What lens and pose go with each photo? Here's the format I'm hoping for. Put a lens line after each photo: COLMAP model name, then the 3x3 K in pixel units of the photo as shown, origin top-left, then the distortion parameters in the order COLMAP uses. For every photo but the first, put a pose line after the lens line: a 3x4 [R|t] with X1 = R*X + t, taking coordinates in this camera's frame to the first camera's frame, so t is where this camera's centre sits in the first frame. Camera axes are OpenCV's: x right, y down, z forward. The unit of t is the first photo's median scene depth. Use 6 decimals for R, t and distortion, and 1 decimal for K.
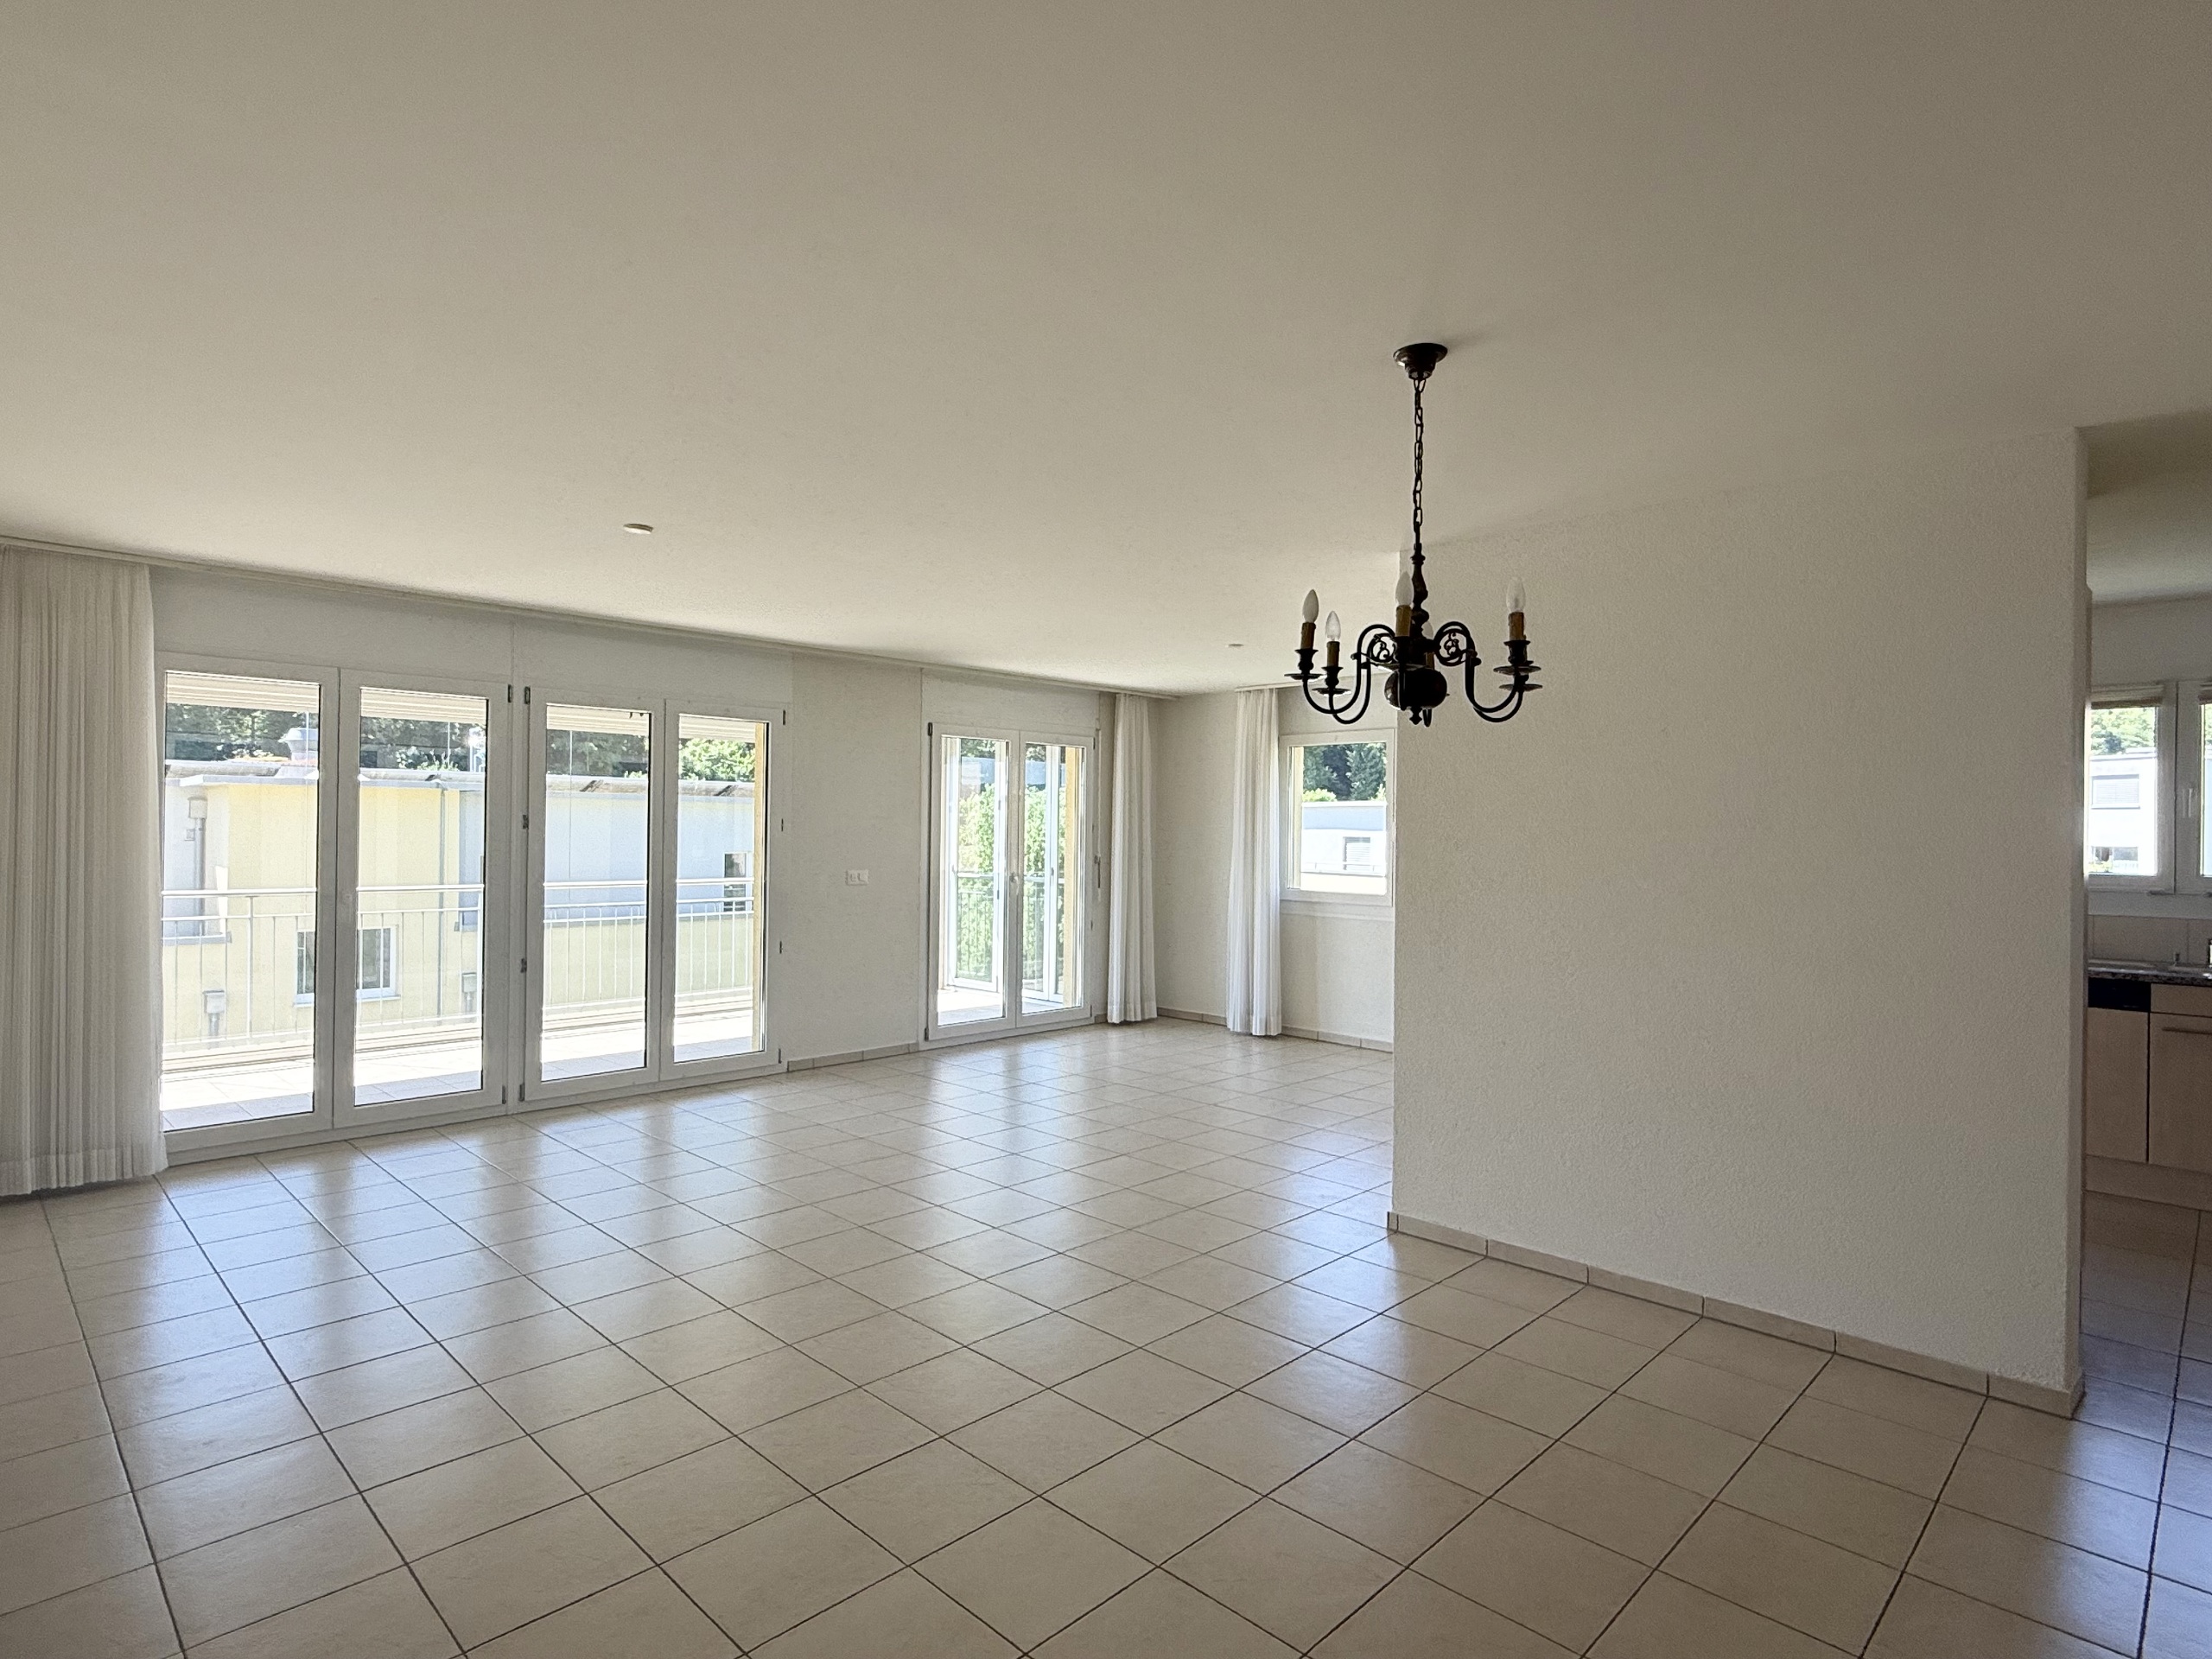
lens RADIAL K [[1168.3, 0, 1100.8], [0, 1168.3, 831.9], [0, 0, 1]] dist [-0.003308, -0.000340]
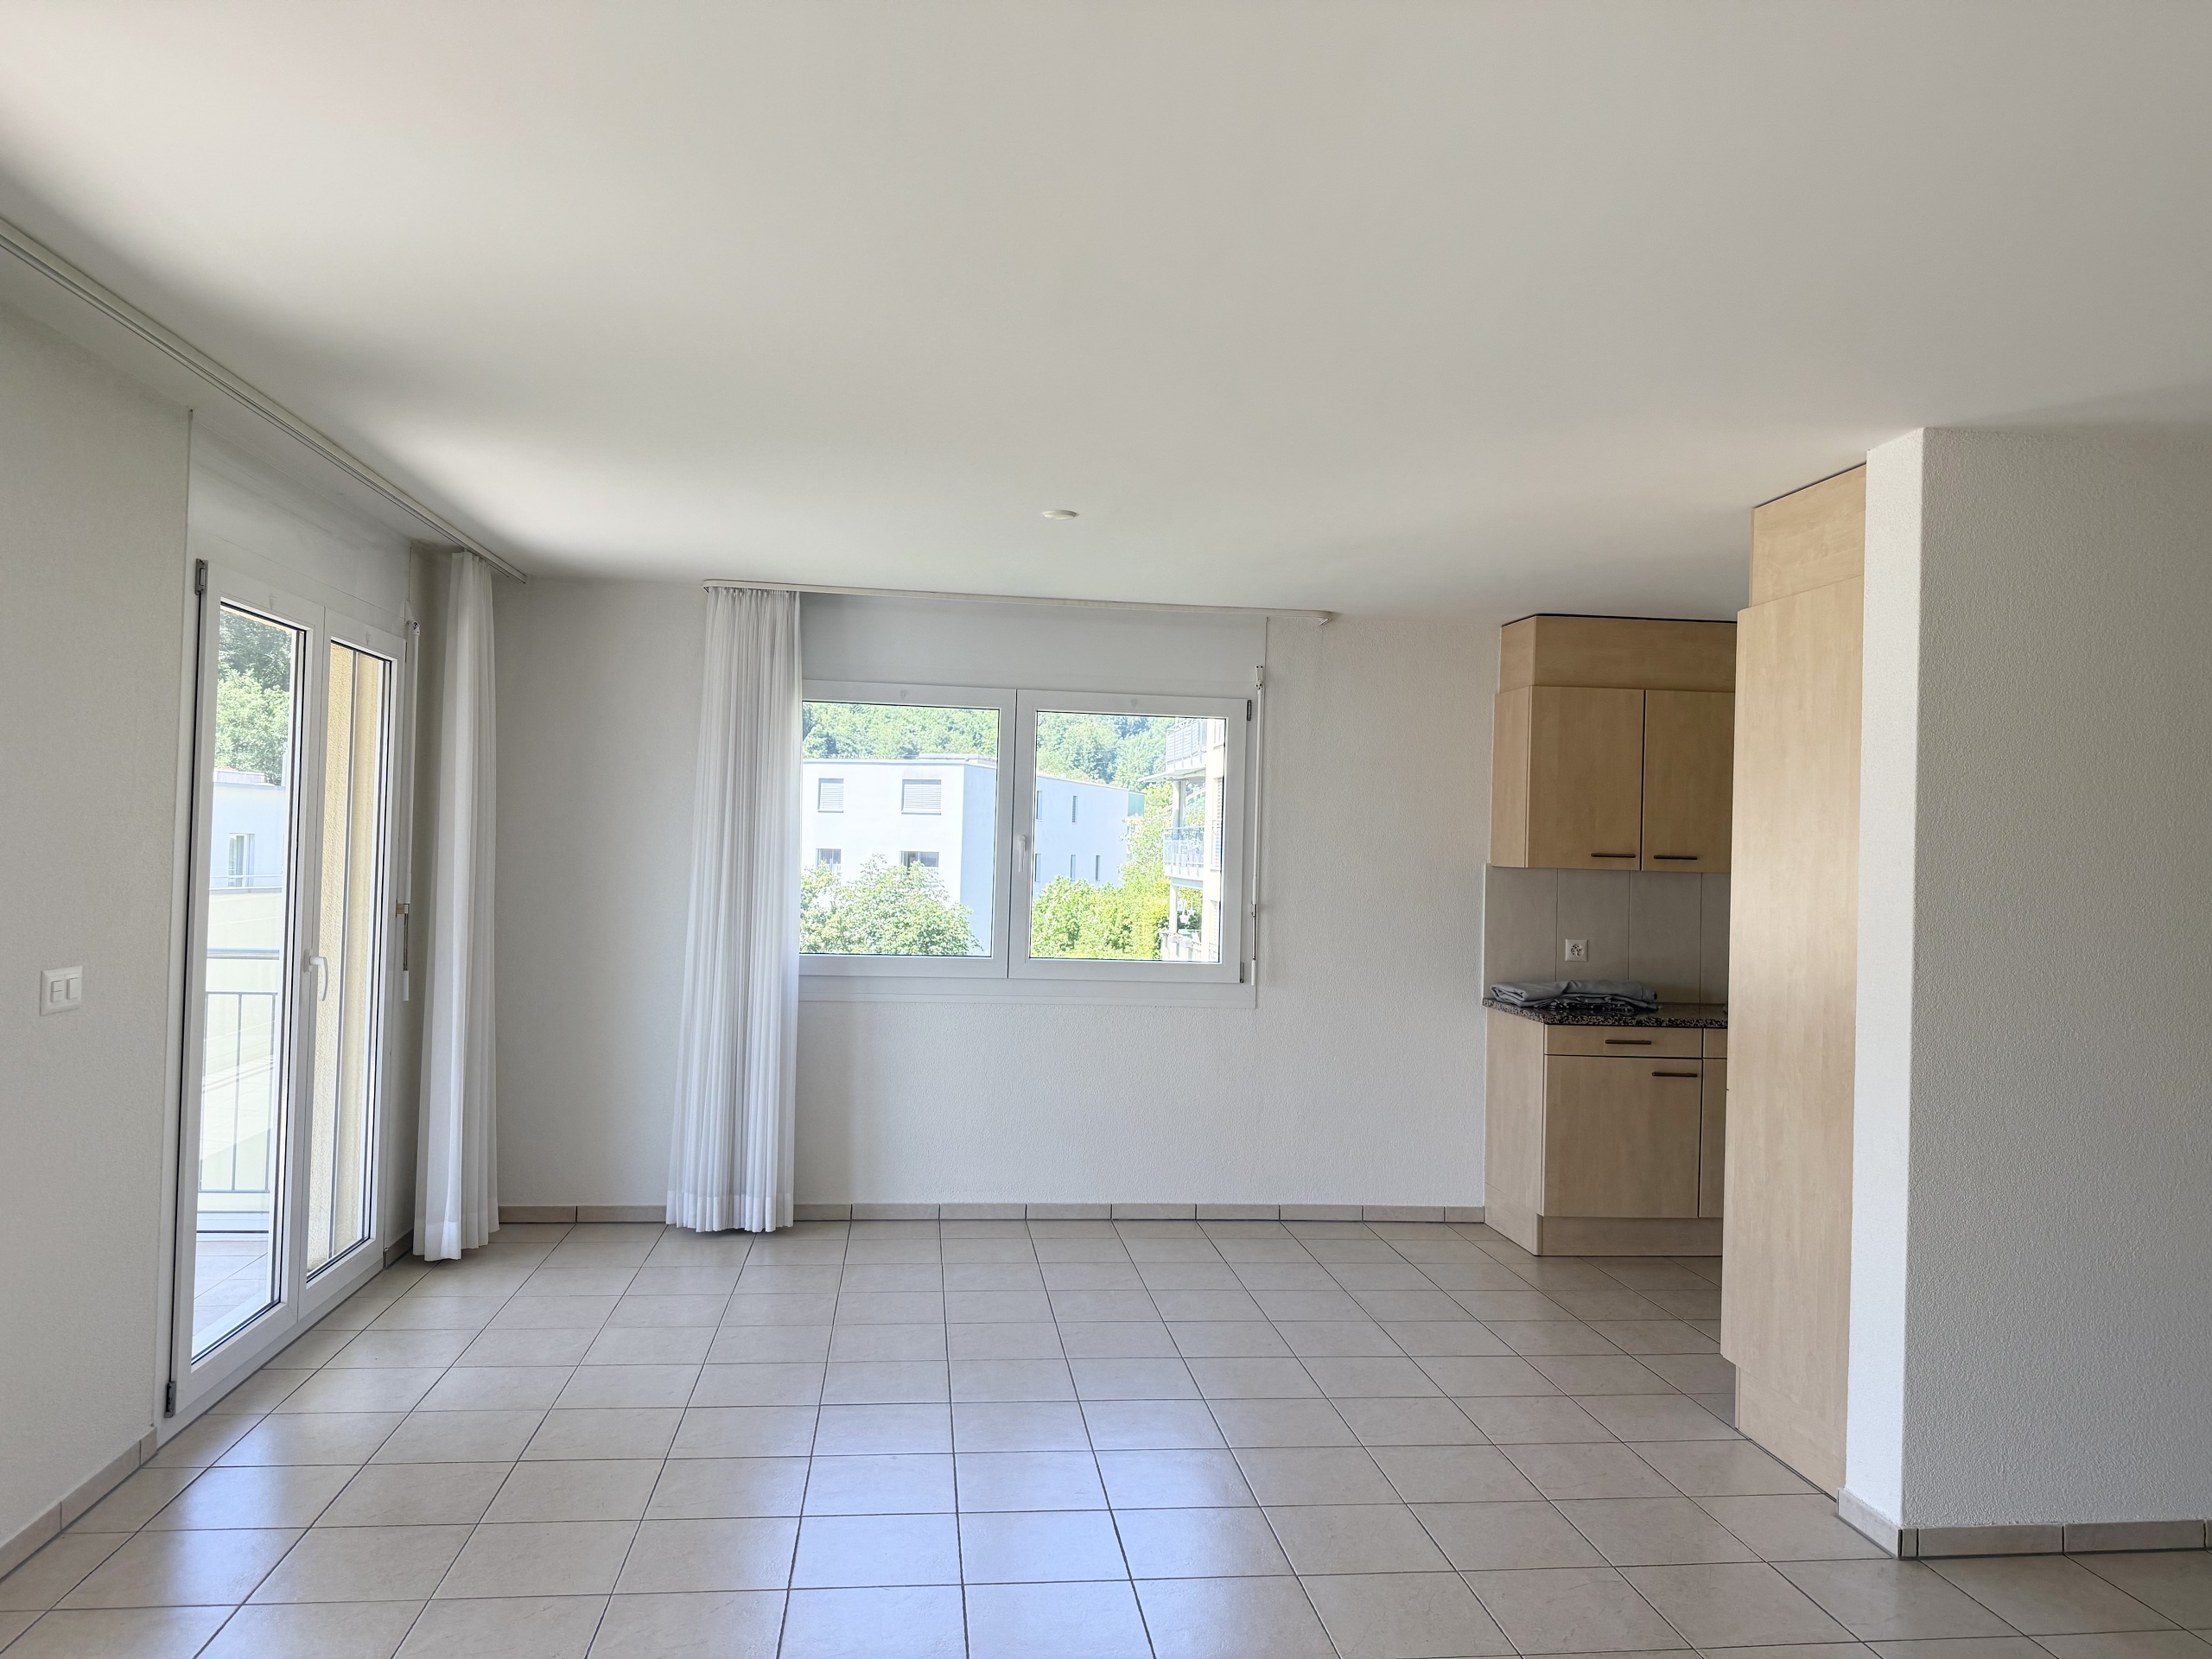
lens RADIAL K [[1556.9, 0, 1105.0], [0, 1556.9, 827.8], [0, 0, 1]] dist [0.007286, -0.003764]
pose [[0.623188, 0.019167, 0.781837, -0.348941], [-0.020568, 0.999756, -0.008114, -0.009613], [-0.781801, -0.011024, 0.623430, 0.451837]]
